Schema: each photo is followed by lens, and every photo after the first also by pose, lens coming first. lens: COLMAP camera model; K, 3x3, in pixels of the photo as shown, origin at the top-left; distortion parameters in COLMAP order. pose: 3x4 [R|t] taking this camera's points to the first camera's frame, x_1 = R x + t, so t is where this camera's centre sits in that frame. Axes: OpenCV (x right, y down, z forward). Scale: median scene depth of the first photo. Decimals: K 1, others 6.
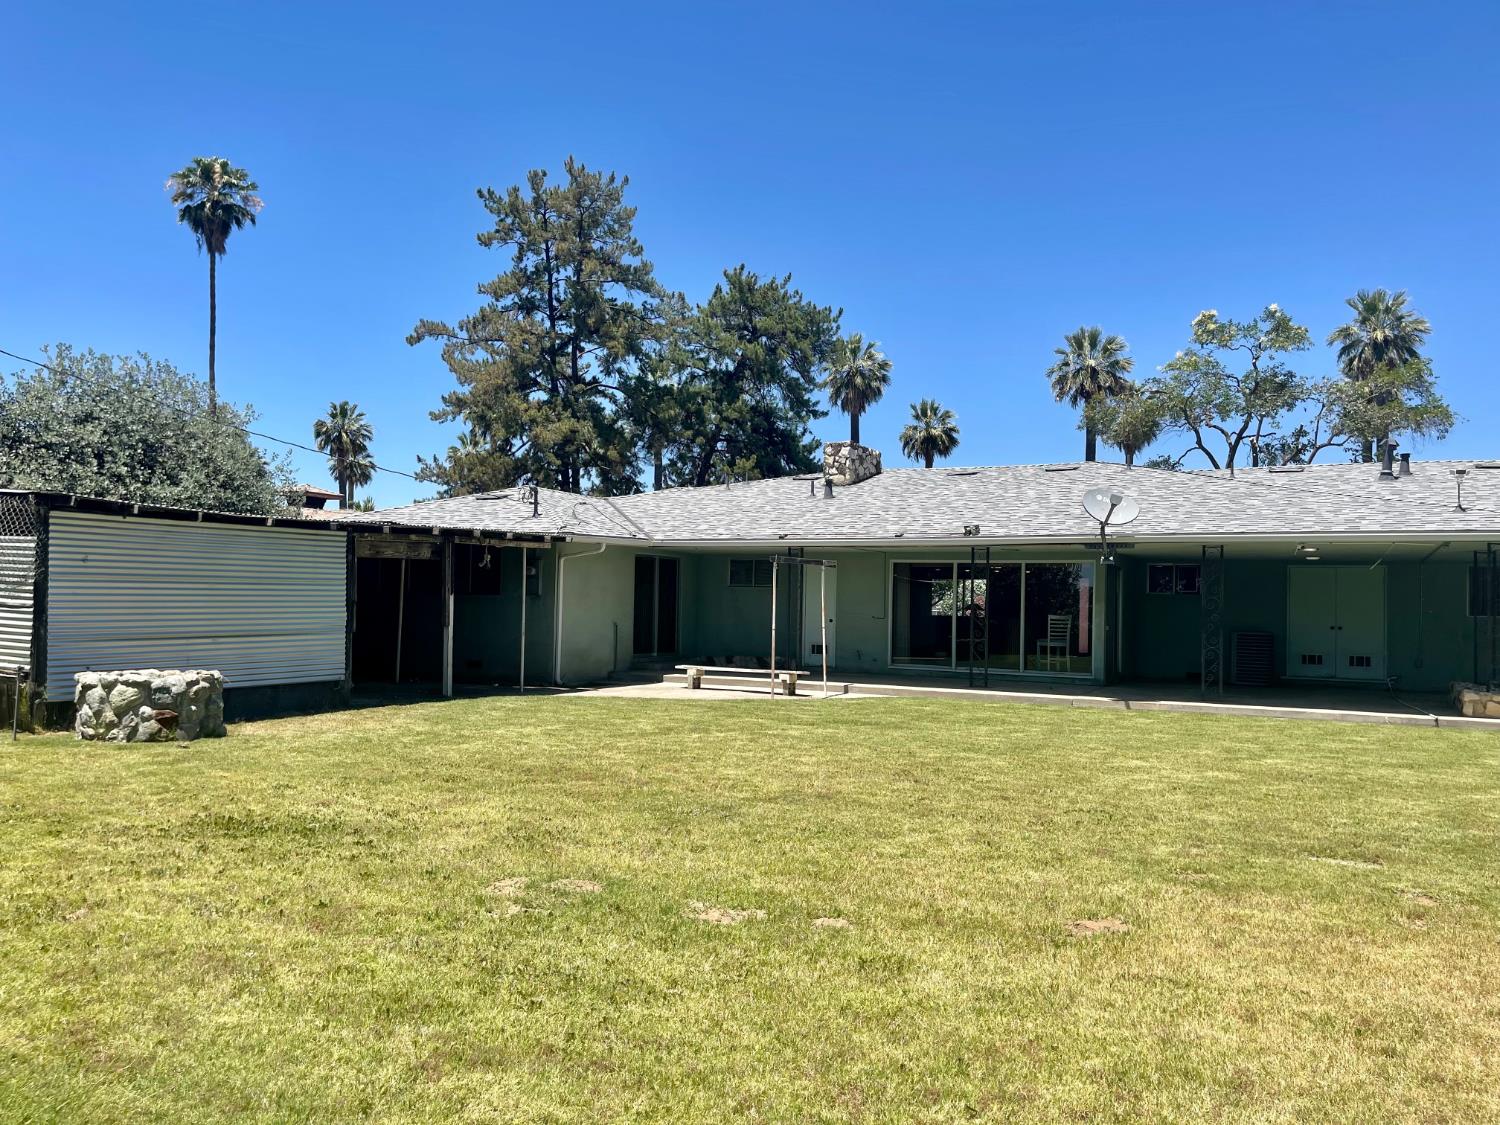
lens RADIAL K [[1121.3, 0, 750.0], [0, 1121.3, 562.5], [0, 0, 1]] dist [0.068179, -0.096734]
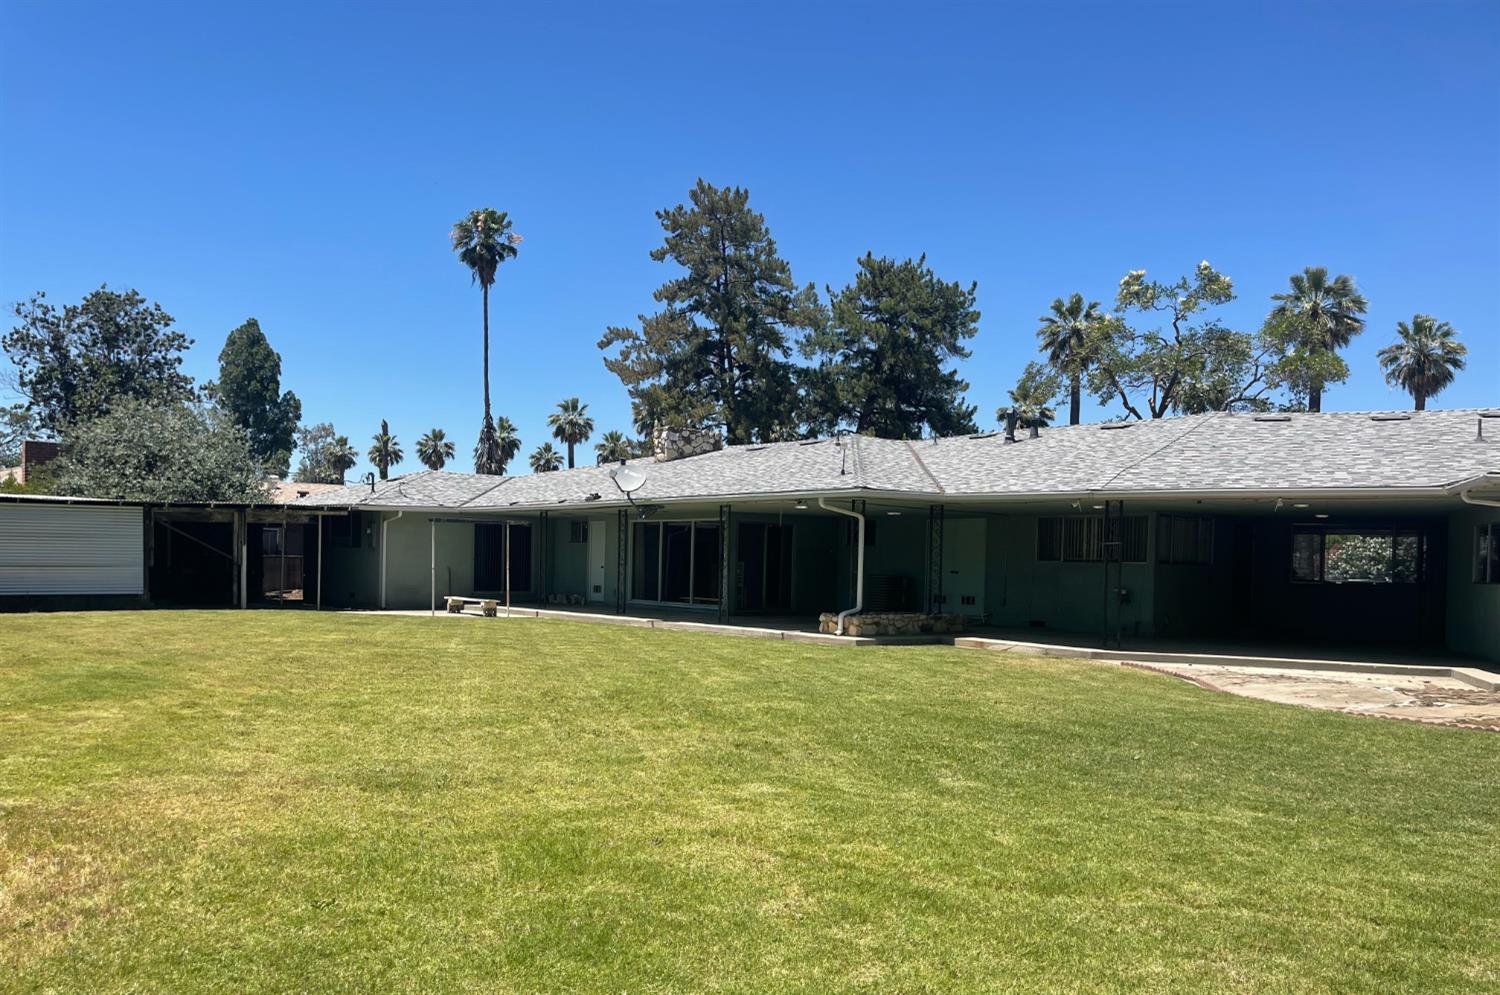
lens RADIAL K [[1136.3, 0, 749.5], [0, 1136.3, 551.1], [0, 0, 1]] dist [0.070923, 0.000780]
pose [[0.922781, -0.003596, -0.385308, 0.312369], [0.010342, 0.999827, 0.015436, 0.006206], [0.385186, -0.018229, 0.922659, -0.067696]]
